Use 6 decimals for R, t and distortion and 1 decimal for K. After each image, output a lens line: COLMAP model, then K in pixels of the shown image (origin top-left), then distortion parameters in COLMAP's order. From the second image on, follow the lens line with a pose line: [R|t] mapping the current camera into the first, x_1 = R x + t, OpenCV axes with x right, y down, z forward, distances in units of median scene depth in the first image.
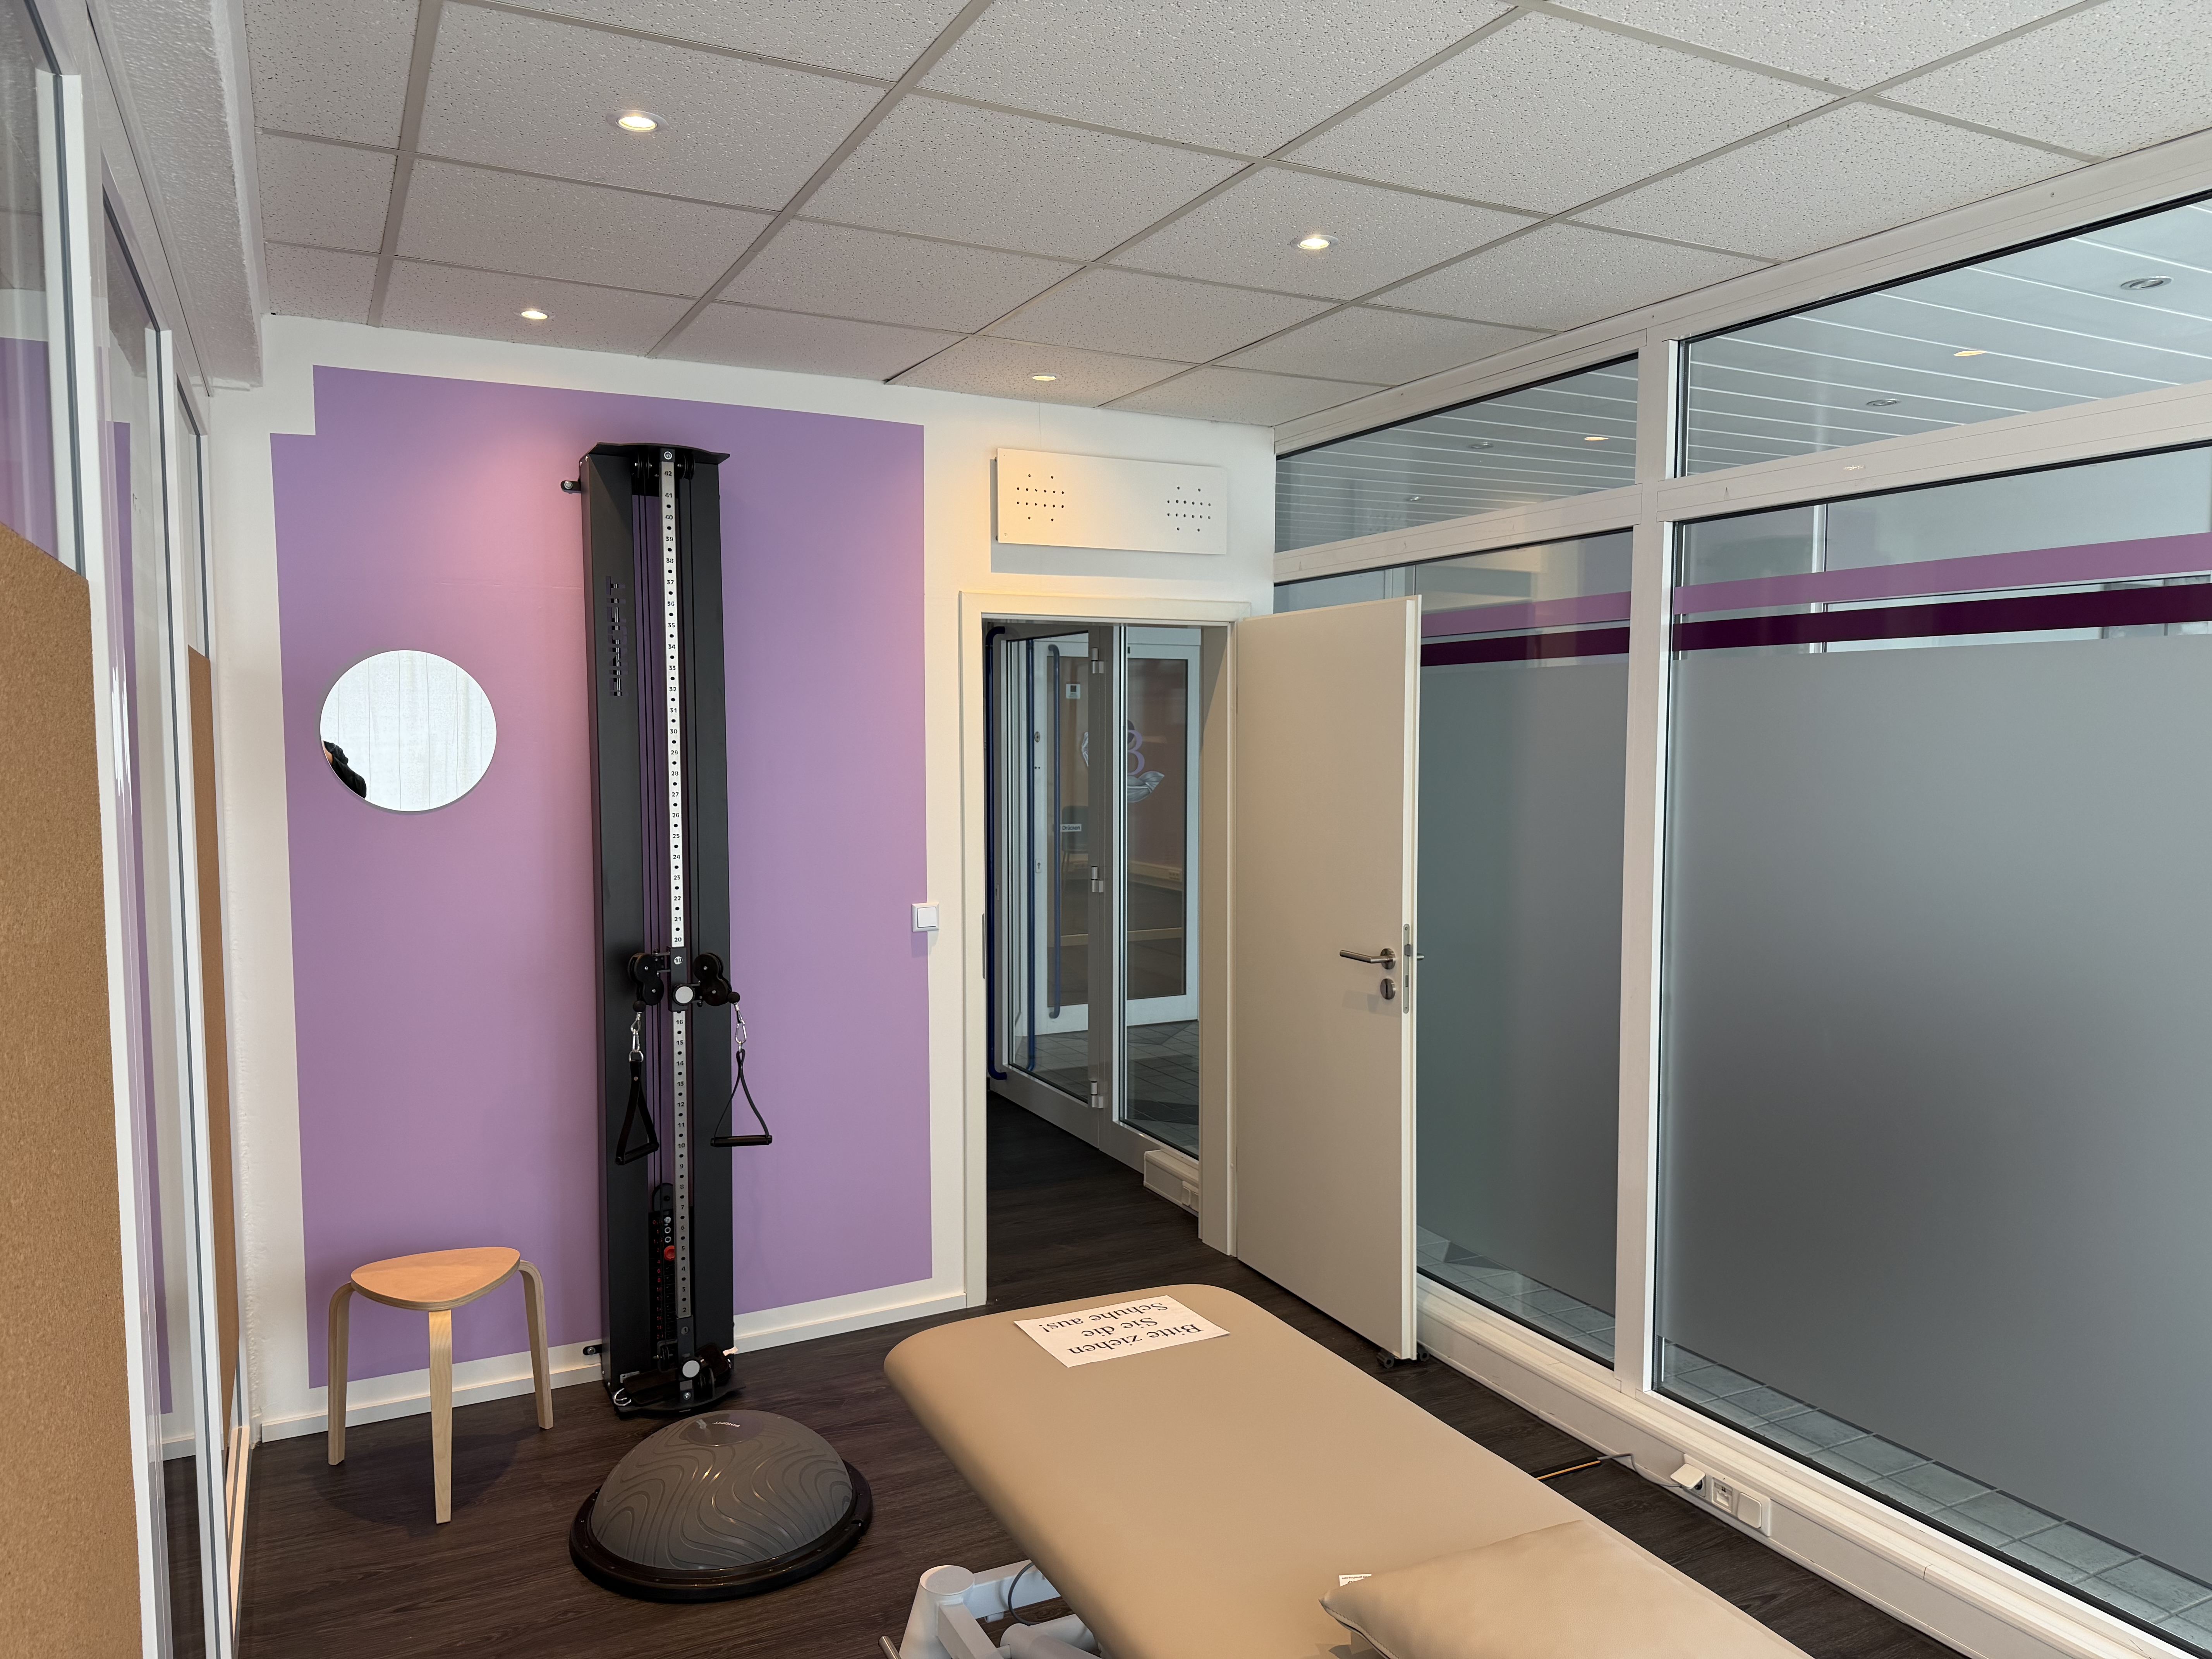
lens RADIAL K [[1602.9, 0, 1125.1], [0, 1602.9, 842.4], [0, 0, 1]] dist [0.164783, -0.247918]
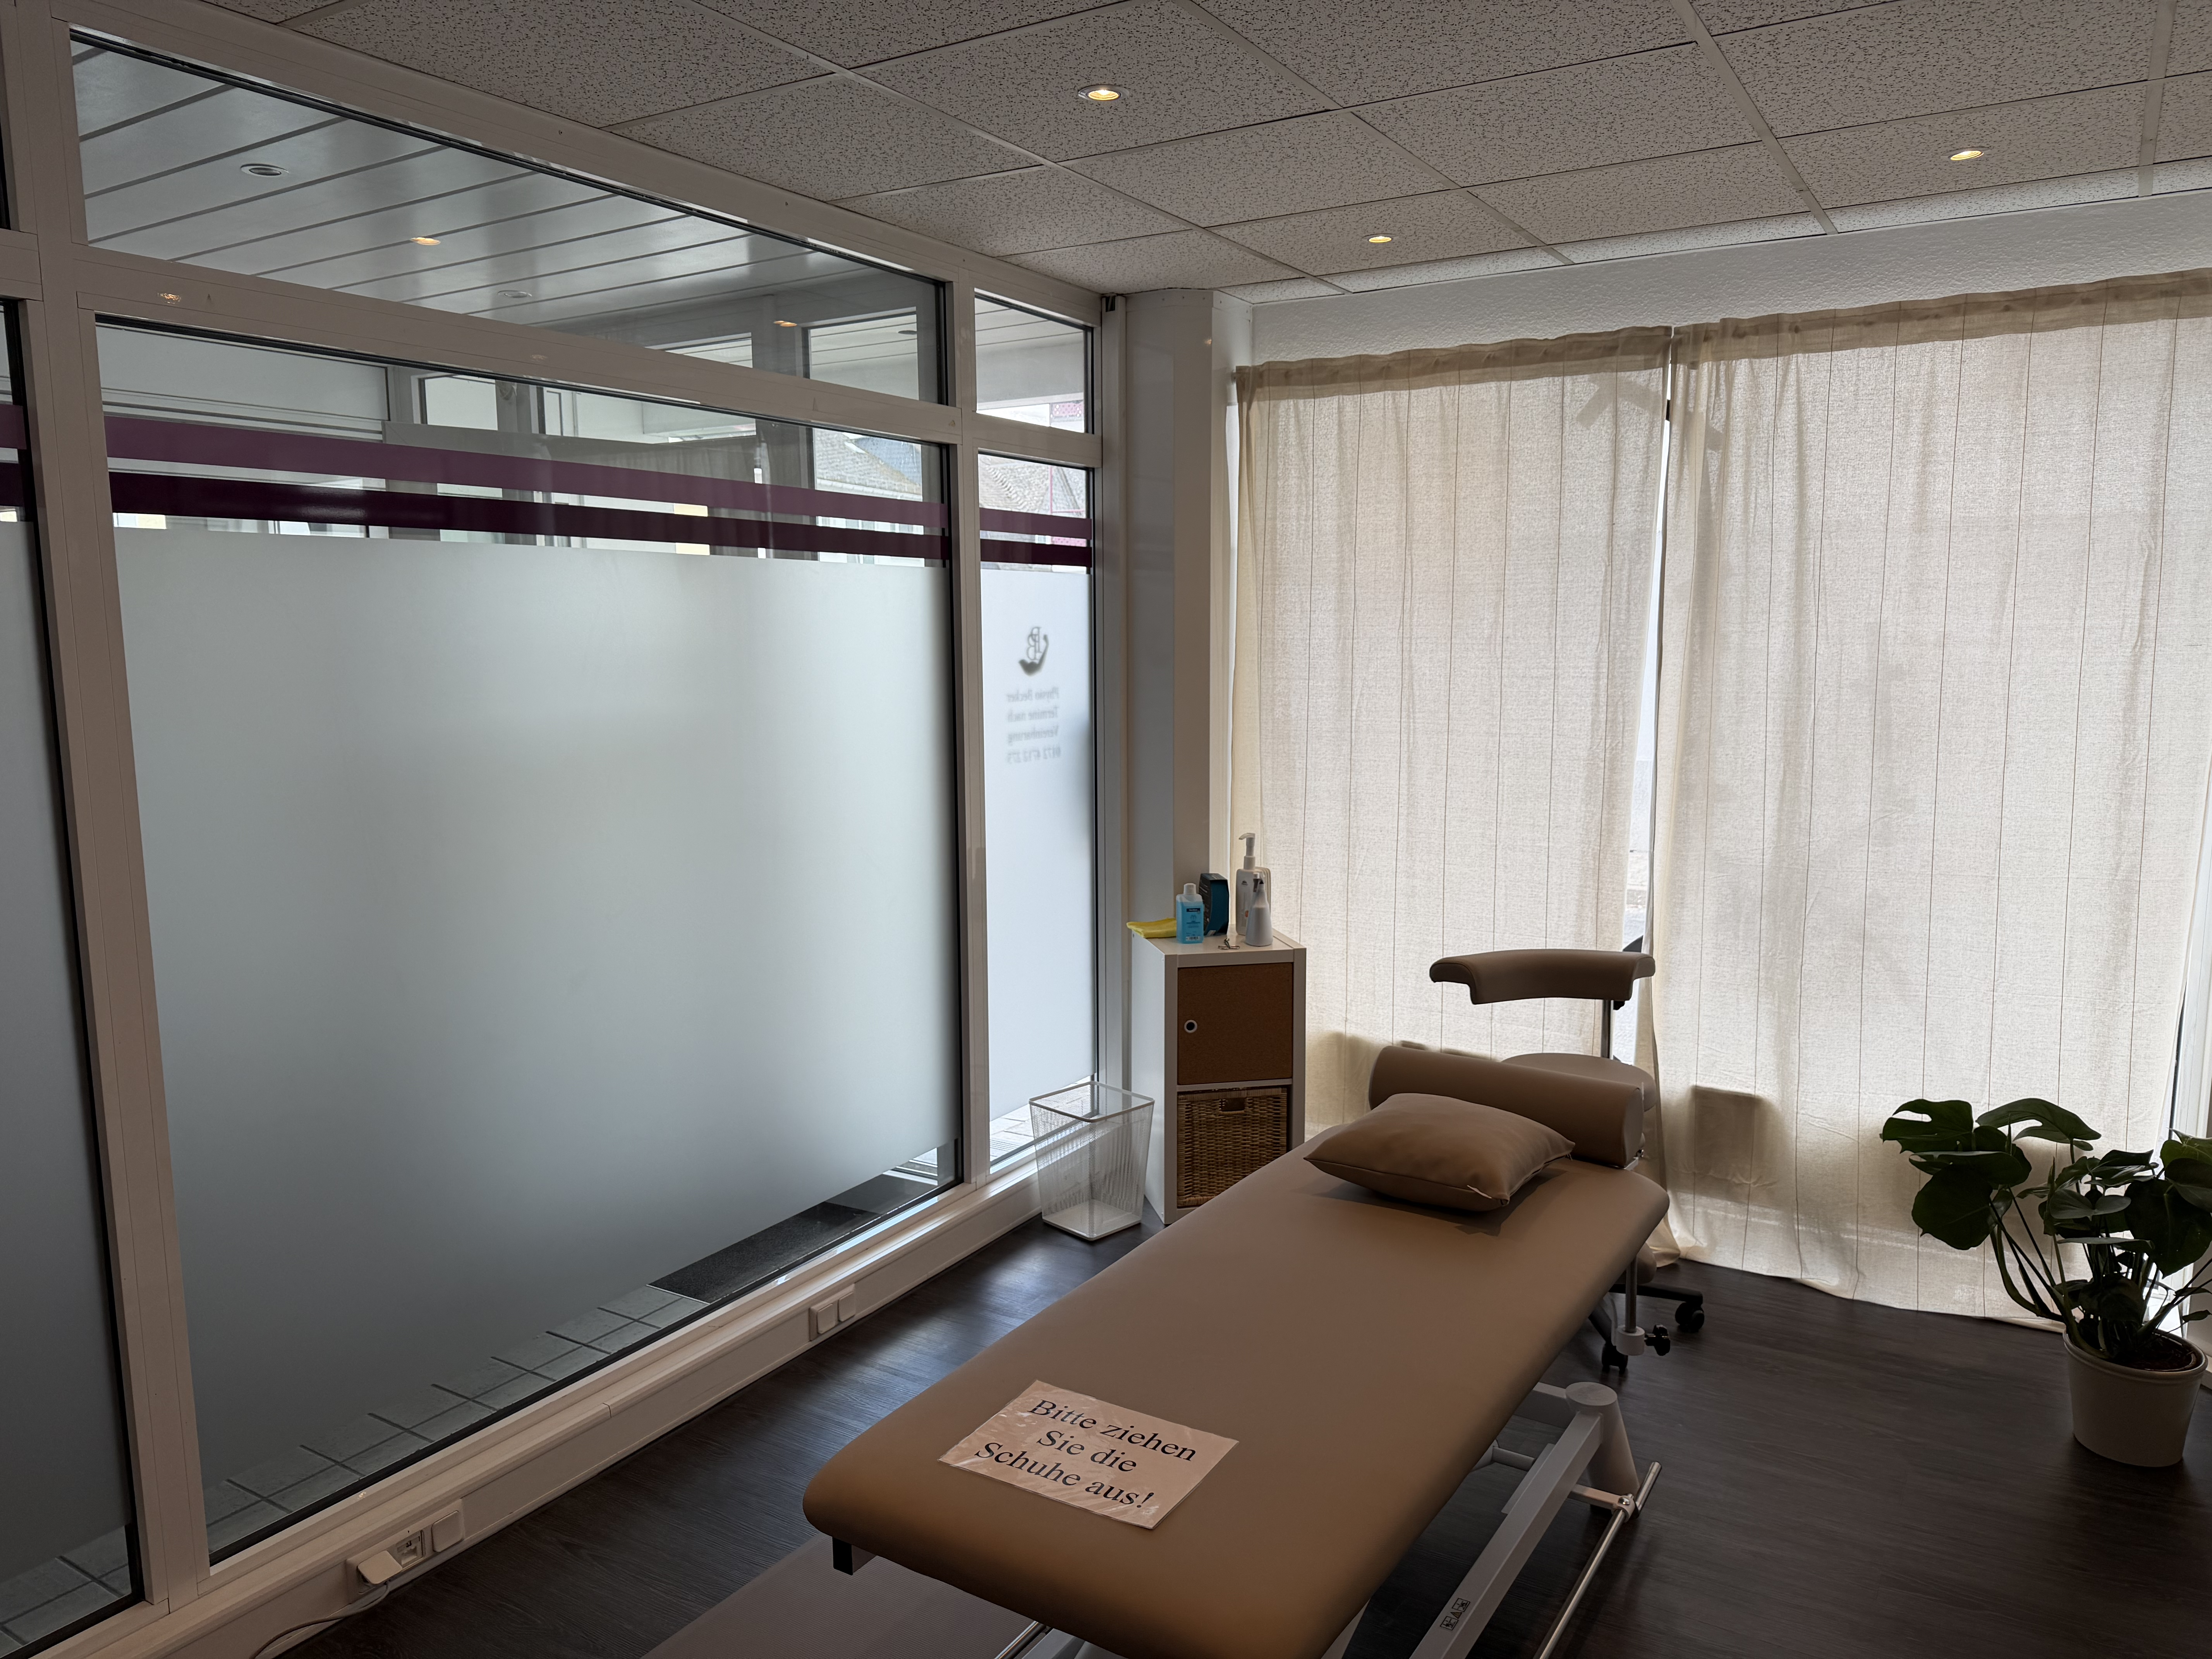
lens RADIAL K [[1551.2, 0, 1106.0], [0, 1551.2, 829.5], [0, 0, 1]] dist [0.123232, -0.150284]
pose [[-0.513899, -0.111545, 0.850568, -0.417167], [0.067371, 0.983200, 0.169643, -0.068781], [-0.855201, 0.144483, -0.497750, 0.940924]]
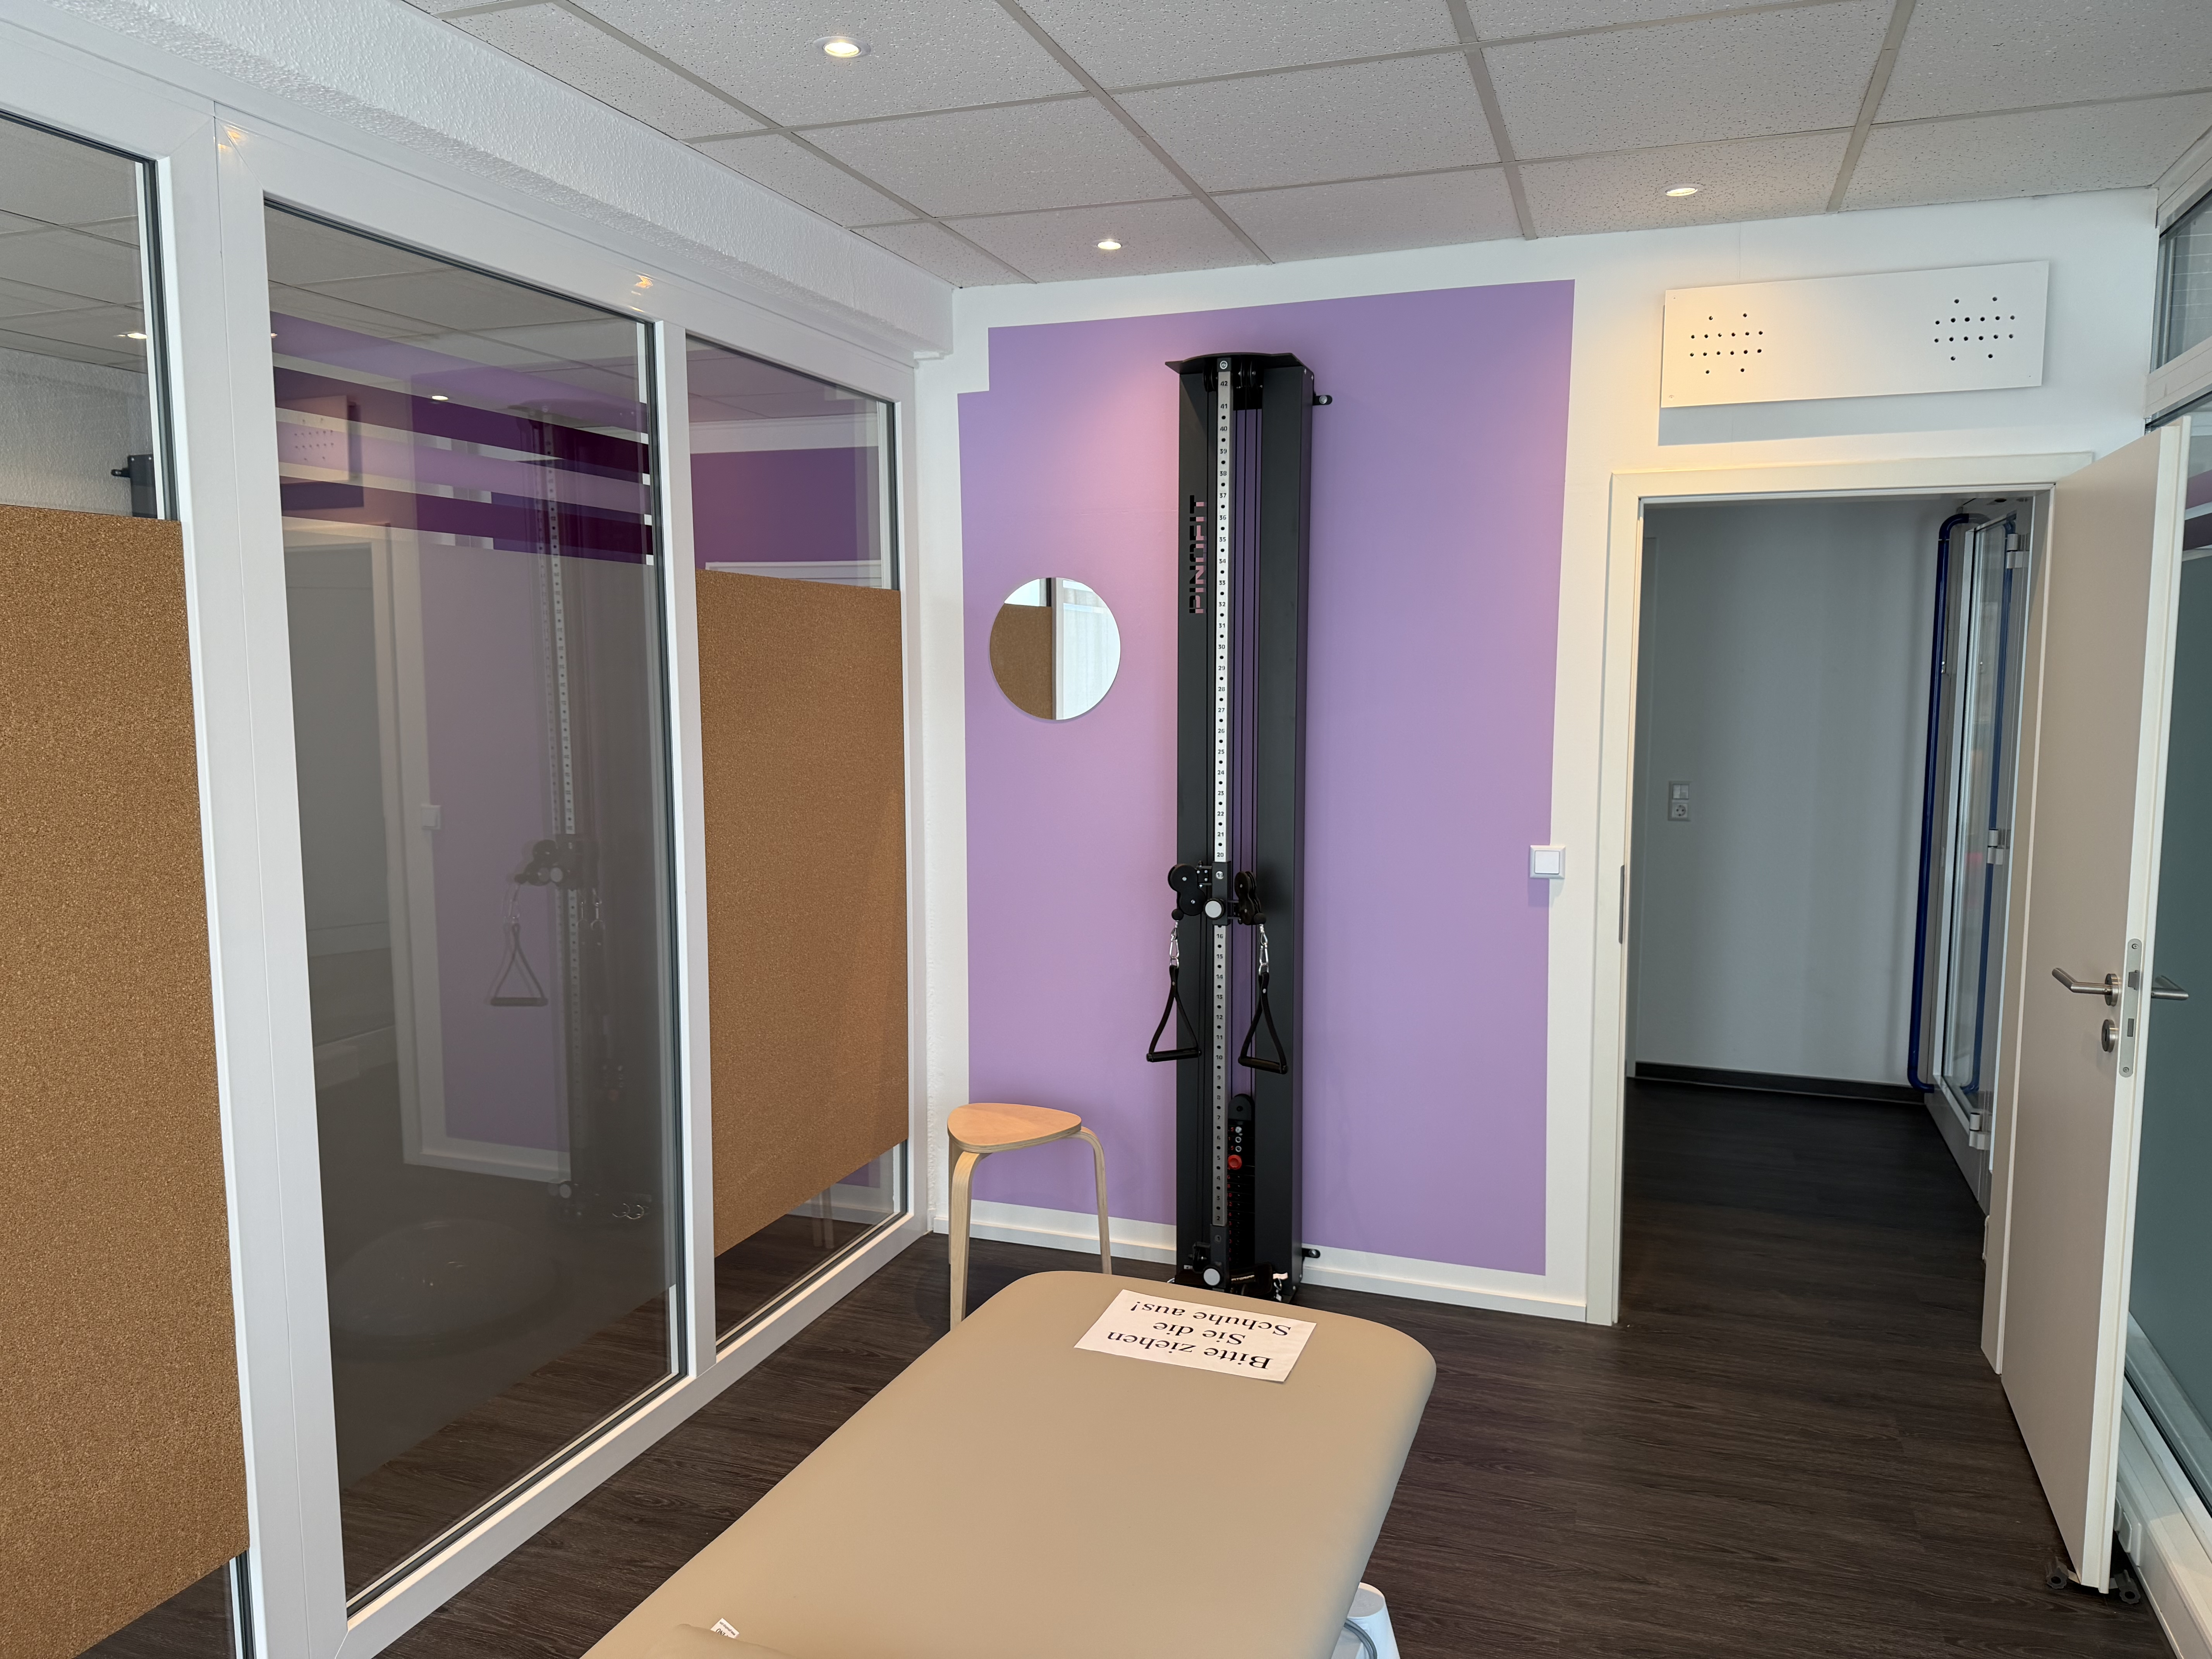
lens RADIAL K [[1602.9, 0, 1125.1], [0, 1602.9, 842.4], [0, 0, 1]] dist [0.164783, -0.247918]
pose [[0.669450, 0.084410, -0.738046, 0.419041], [-0.054861, 0.996428, 0.064199, -0.008438], [0.740829, -0.002488, 0.671689, 0.286043]]
